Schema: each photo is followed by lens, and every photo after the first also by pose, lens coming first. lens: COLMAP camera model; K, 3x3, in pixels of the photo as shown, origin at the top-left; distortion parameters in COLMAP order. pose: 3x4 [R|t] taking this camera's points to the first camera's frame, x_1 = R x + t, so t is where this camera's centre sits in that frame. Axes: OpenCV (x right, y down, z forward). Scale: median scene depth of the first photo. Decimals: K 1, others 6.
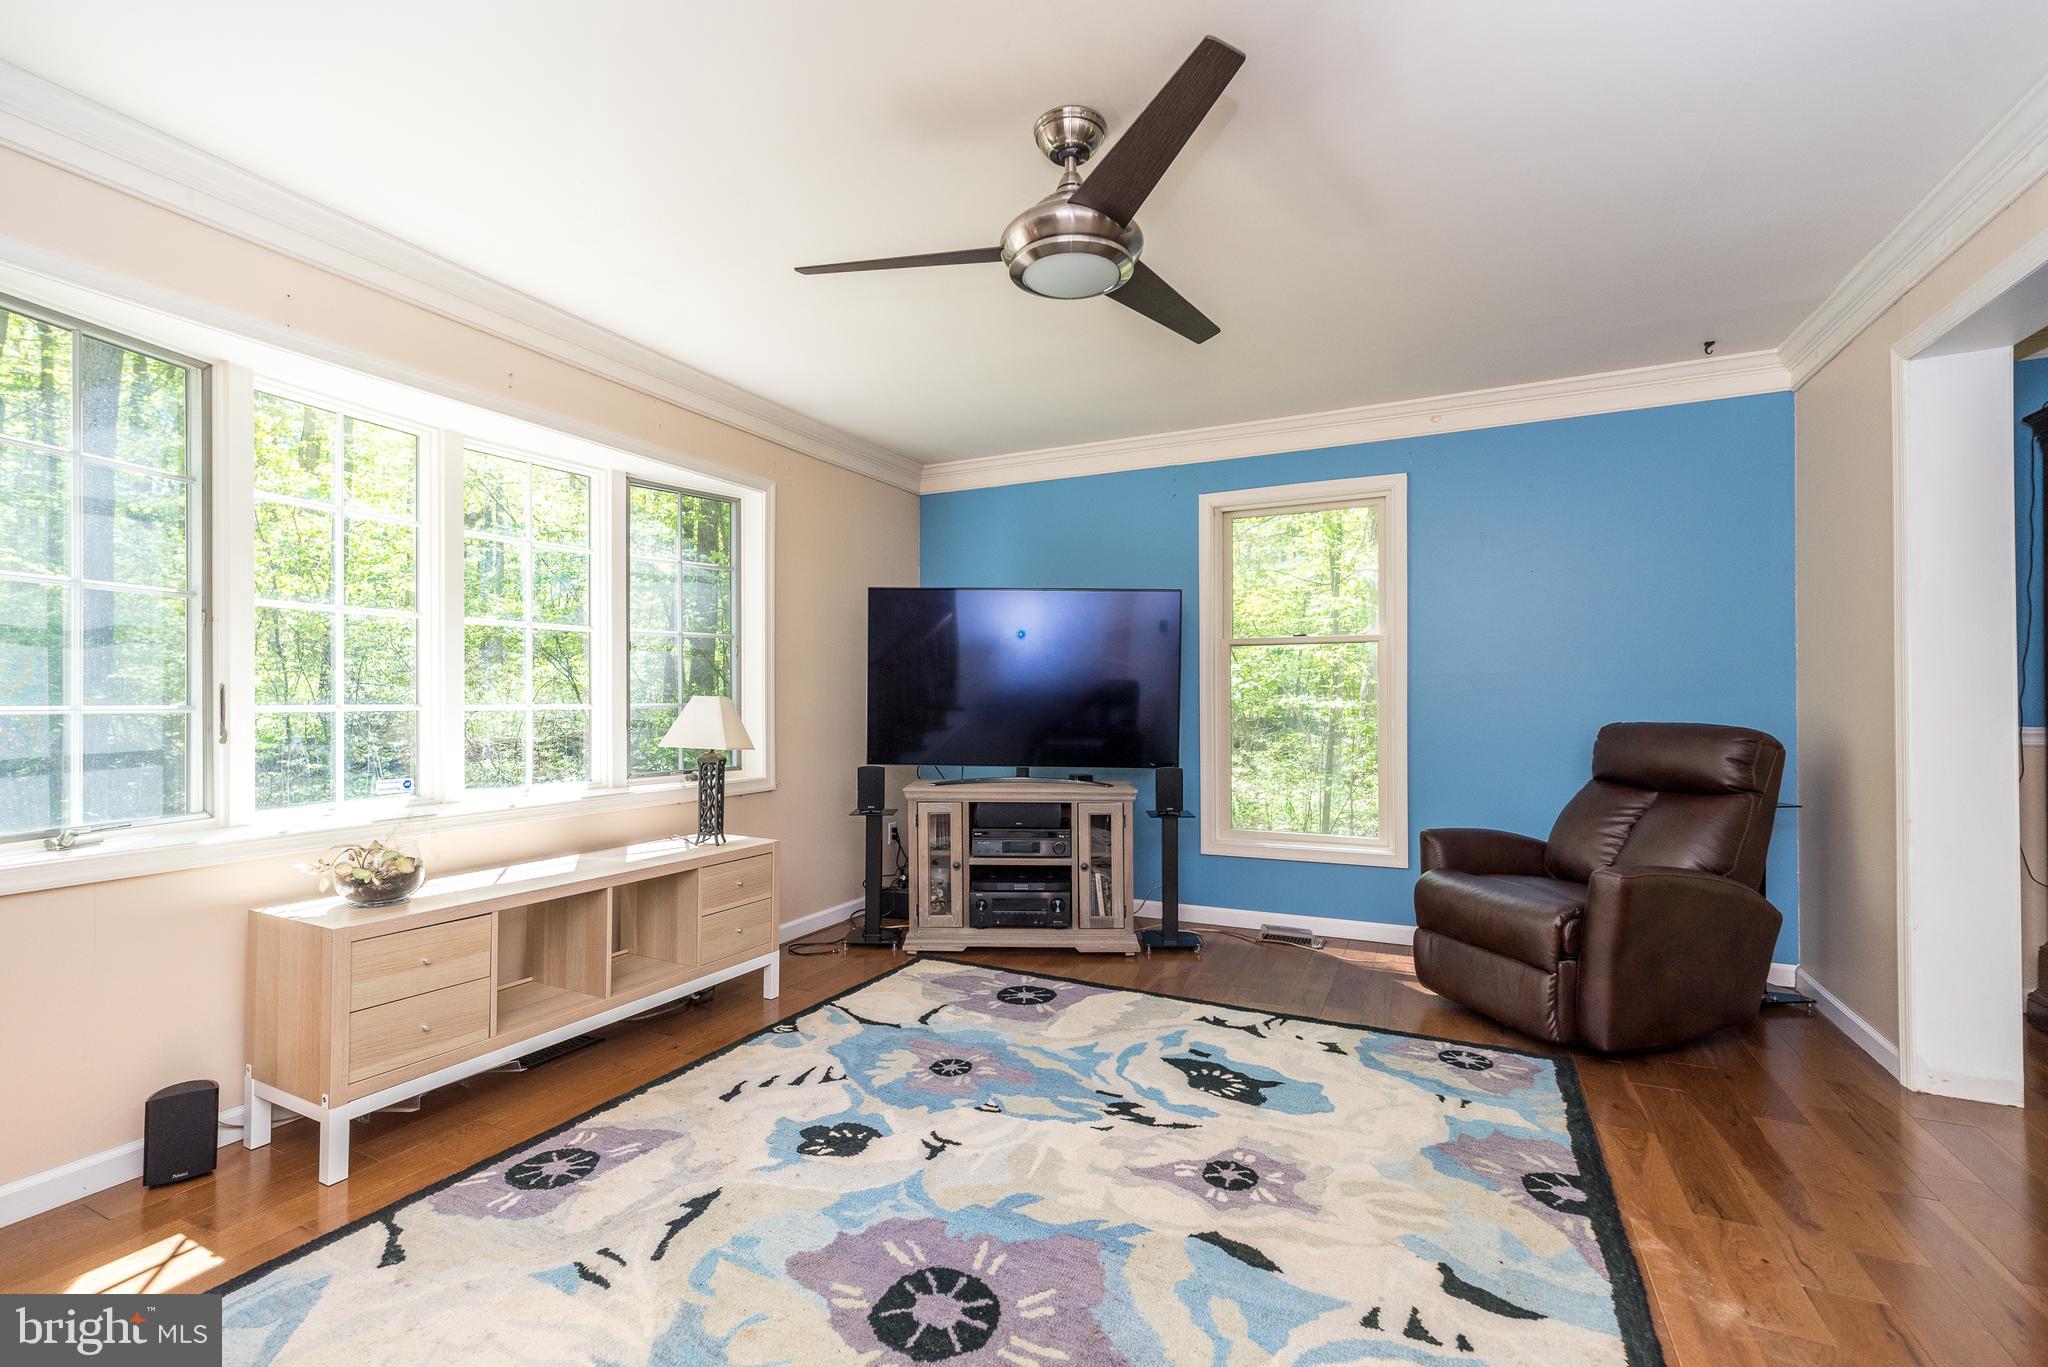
lens RADIAL K [[888.4, 0, 1037.3], [0, 888.4, 697.0], [0, 0, 1]] dist [0.008106, 0.000357]
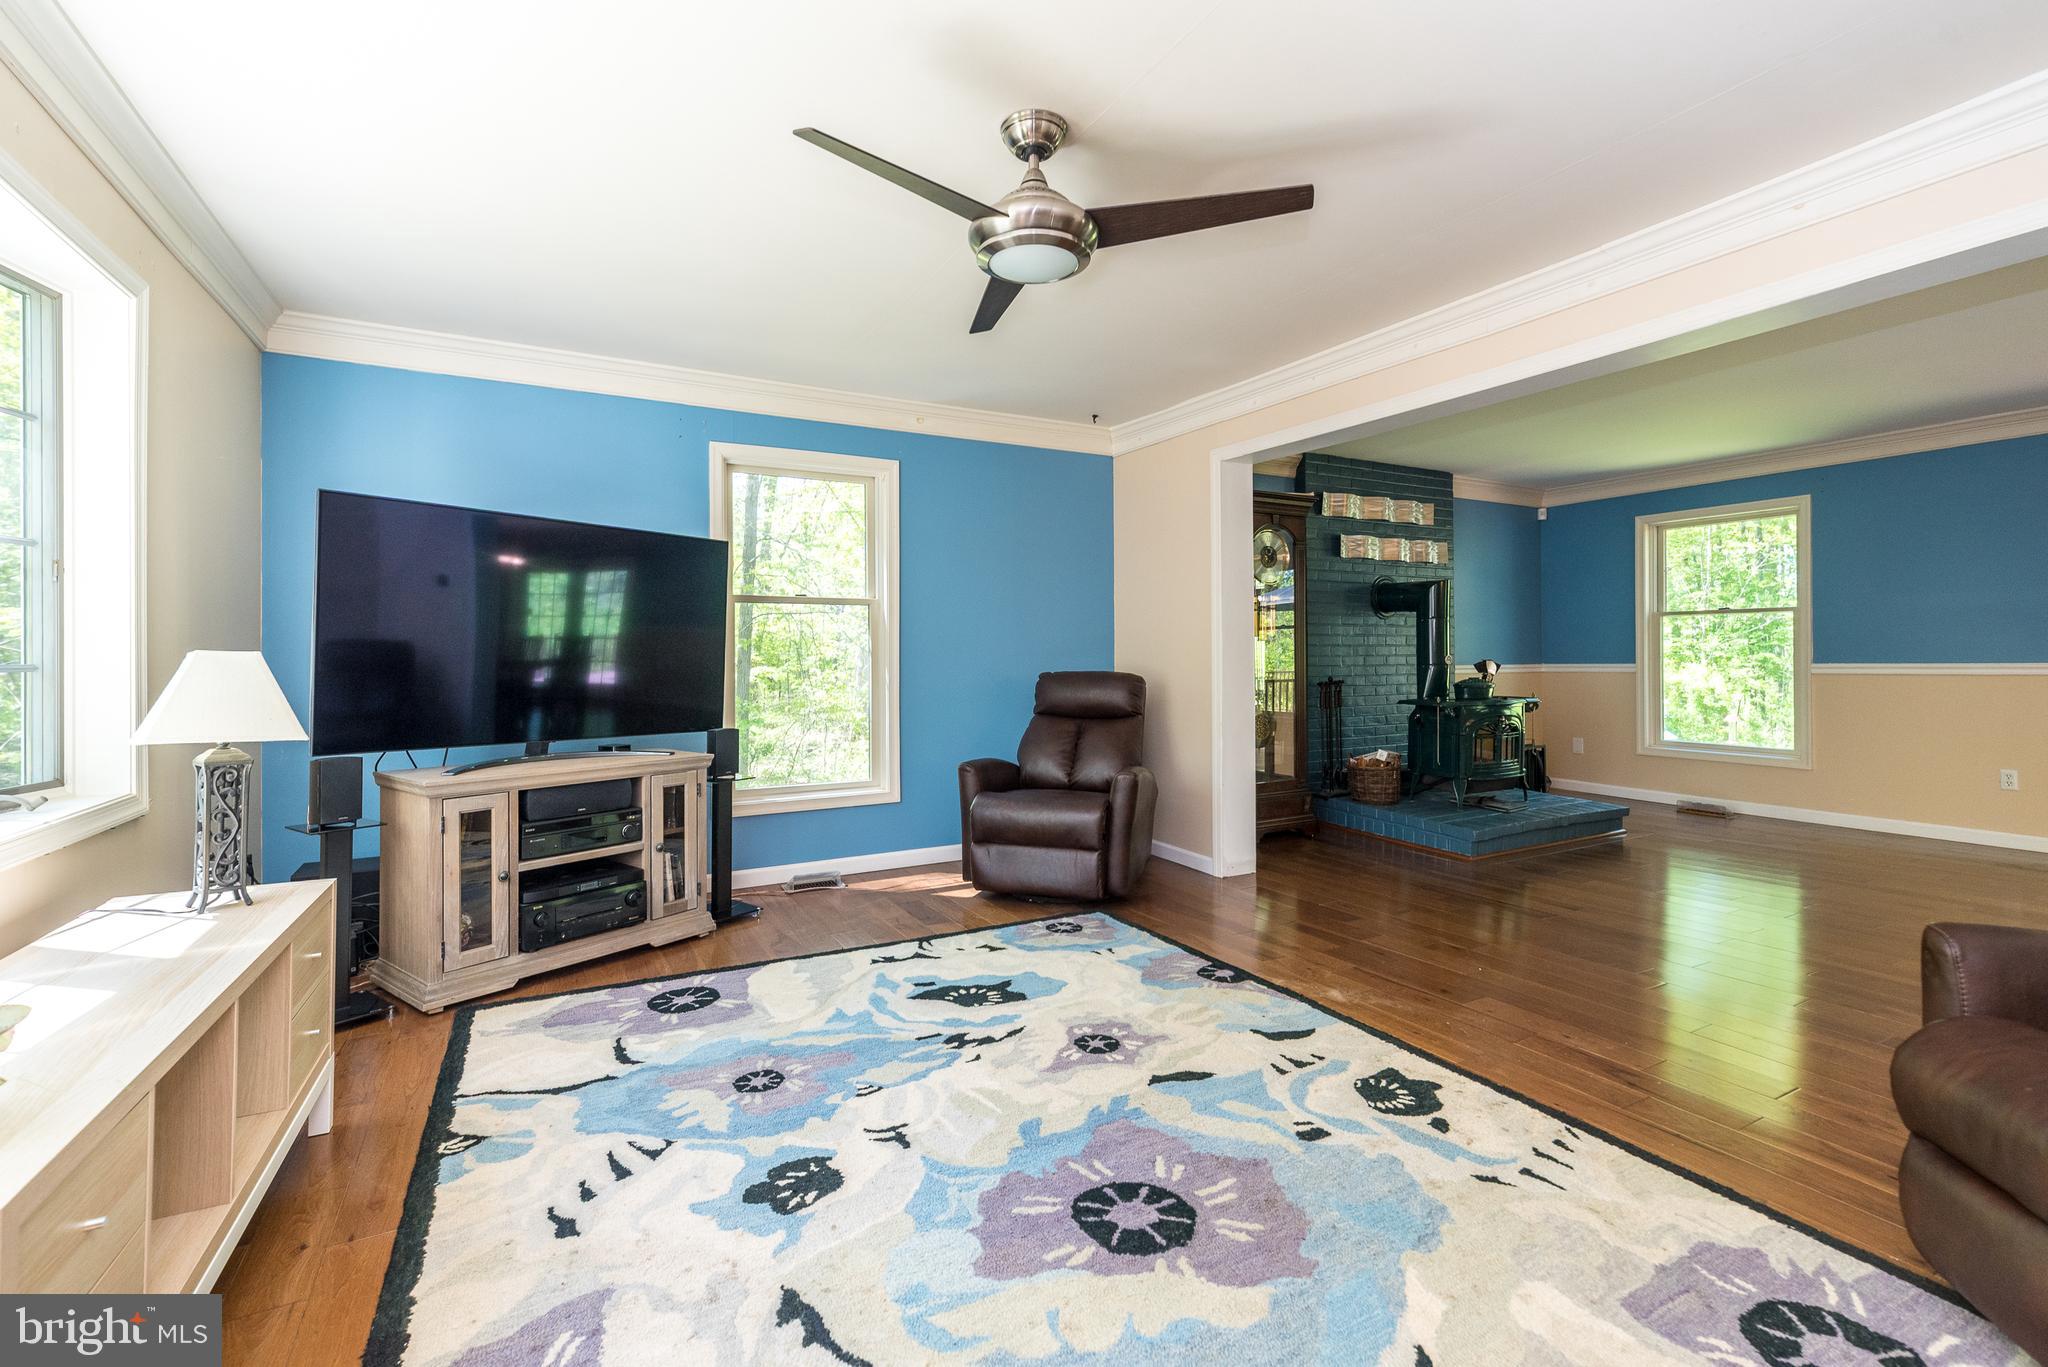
lens RADIAL K [[888.4, 0, 1023.2], [0, 888.4, 651.9], [0, 0, 1]] dist [0.008106, 0.000357]
pose [[0.586865, 0.002613, 0.809681, -0.672632], [0.001769, 0.999988, -0.004510, 0.004302], [-0.809683, 0.004079, 0.586853, 0.294902]]
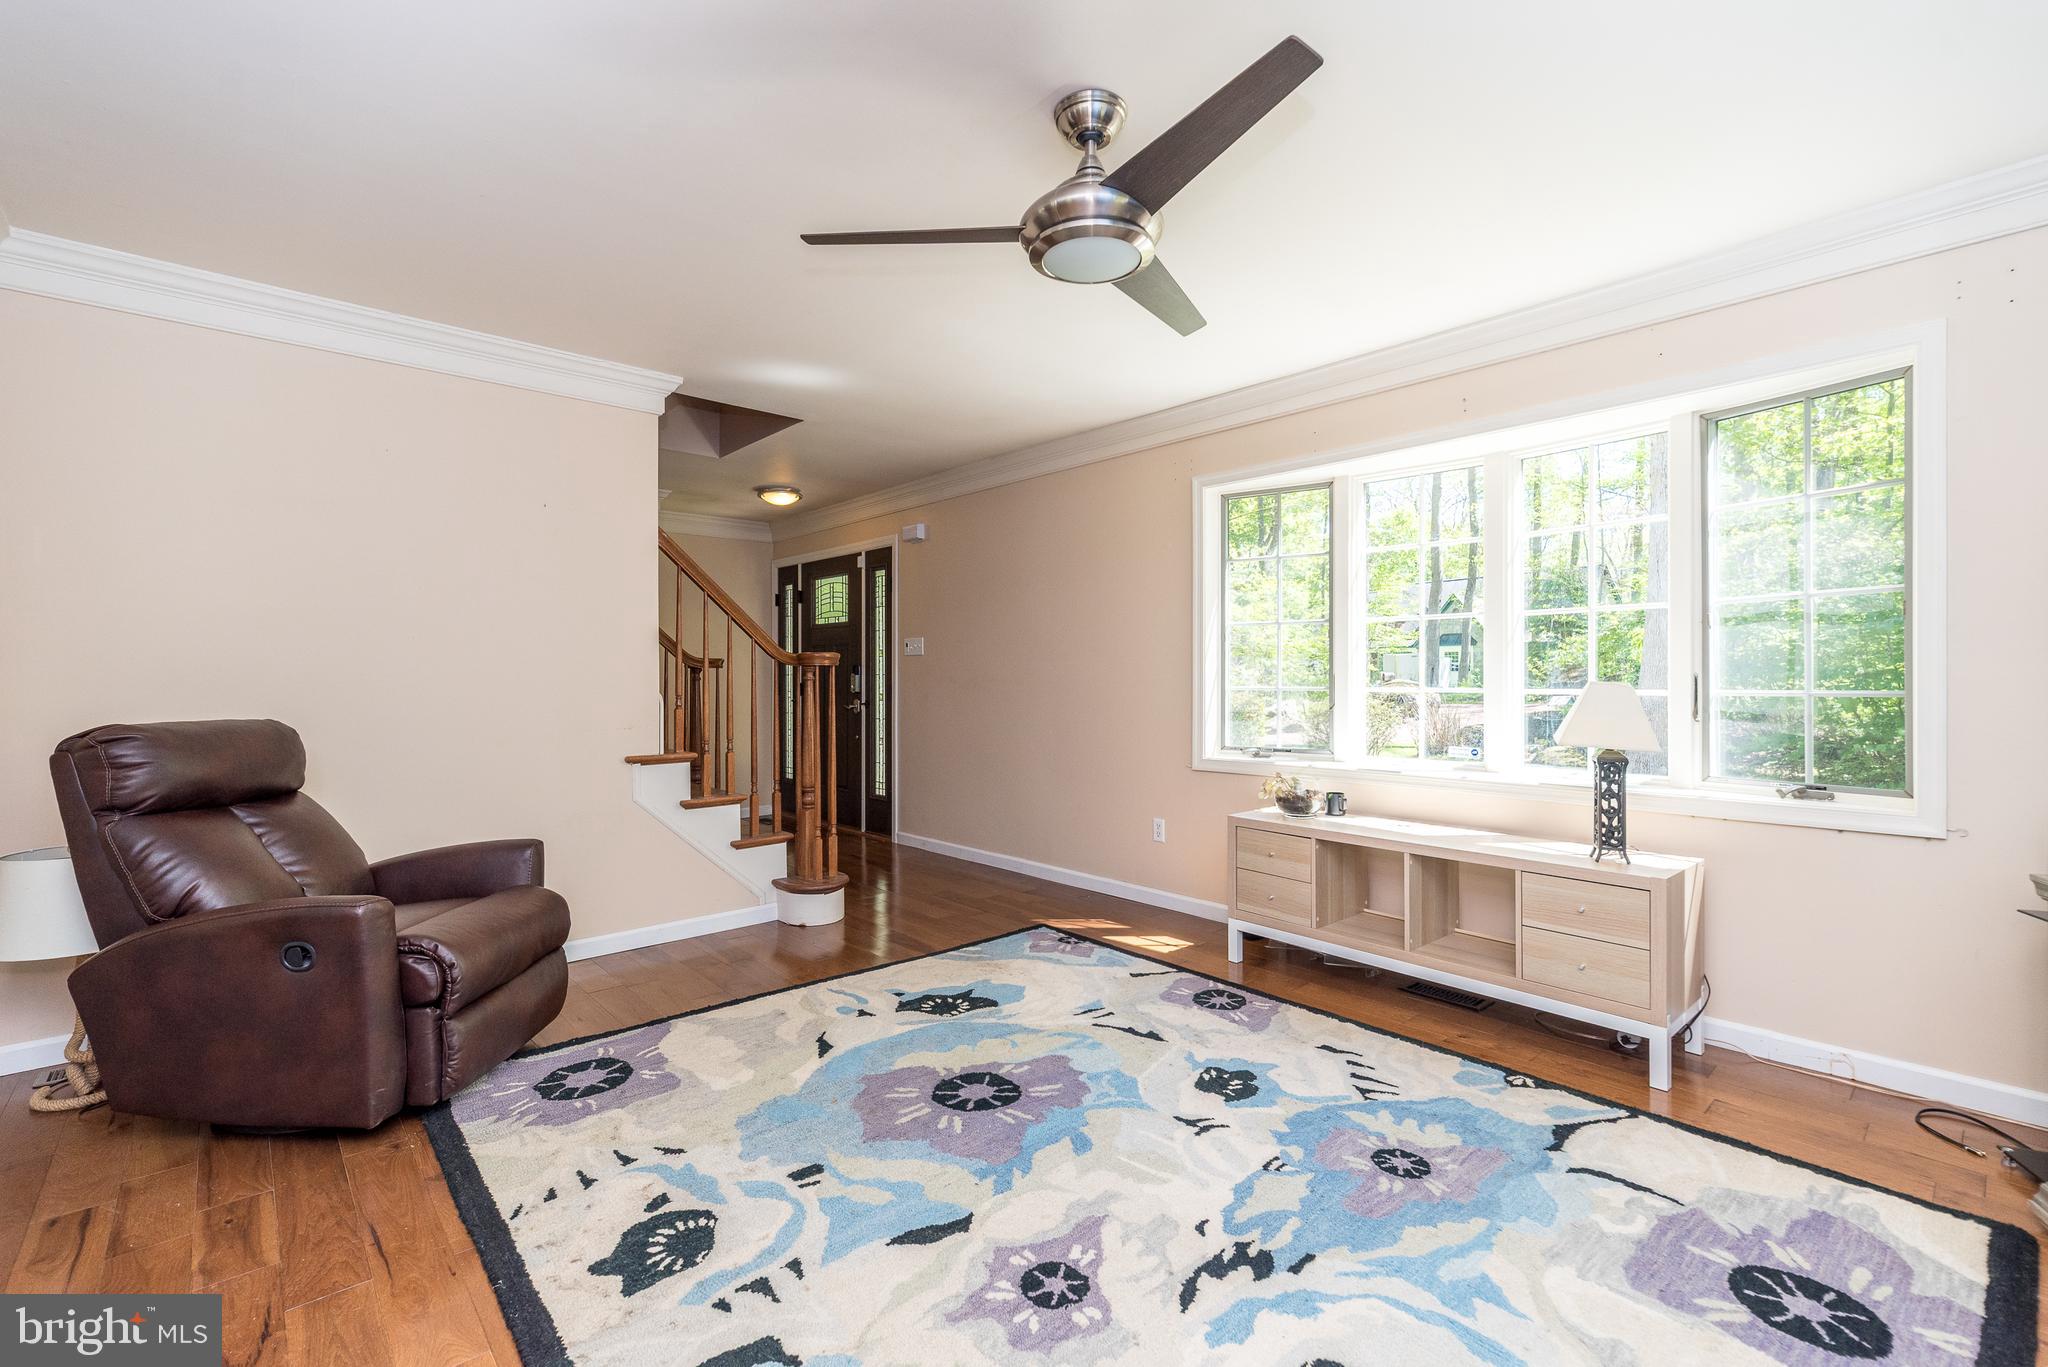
lens RADIAL K [[888.4, 0, 1006.8], [0, 888.4, 683.7], [0, 0, 1]] dist [0.008106, 0.000357]
pose [[-0.403771, 0.005324, -0.914844, 0.779583], [0.003409, 0.999985, 0.004315, -0.005642], [0.914854, -0.001376, -0.403783, 1.039737]]
